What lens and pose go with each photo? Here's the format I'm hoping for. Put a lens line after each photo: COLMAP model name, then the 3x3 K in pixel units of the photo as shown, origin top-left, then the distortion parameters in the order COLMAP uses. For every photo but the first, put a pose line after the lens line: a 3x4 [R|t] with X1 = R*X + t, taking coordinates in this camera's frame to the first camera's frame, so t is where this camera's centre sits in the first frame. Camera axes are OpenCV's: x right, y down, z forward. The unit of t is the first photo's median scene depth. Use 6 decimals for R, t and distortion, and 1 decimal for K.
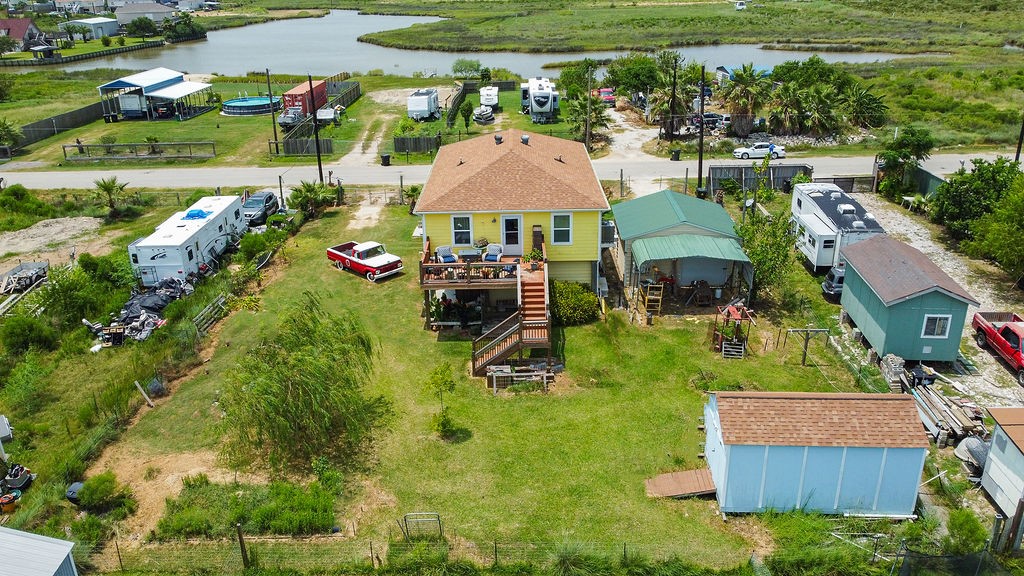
lens RADIAL K [[784.5, 0, 508.5], [0, 784.5, 286.7], [0, 0, 1]] dist [0.005160, -0.007287]
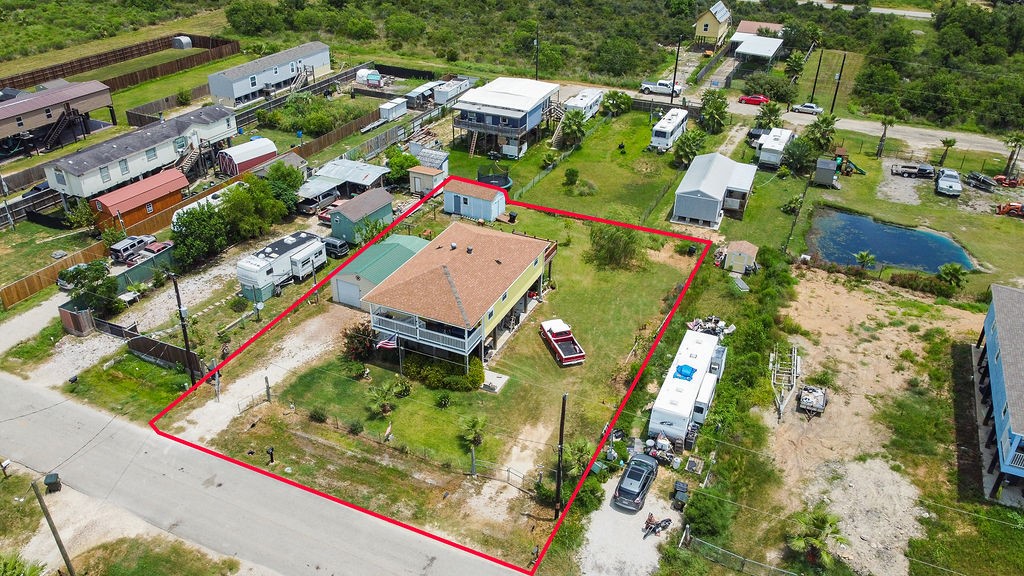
lens RADIAL K [[776.9, 0, 509.4], [0, 776.9, 285.9], [0, 0, 1]] dist [0.000440, 0.000463]
pose [[-0.911136, -0.200846, 0.359850, -0.585791], [0.158556, 0.635131, 0.755955, -1.174353], [-0.380383, 0.745835, -0.546845, 1.748326]]
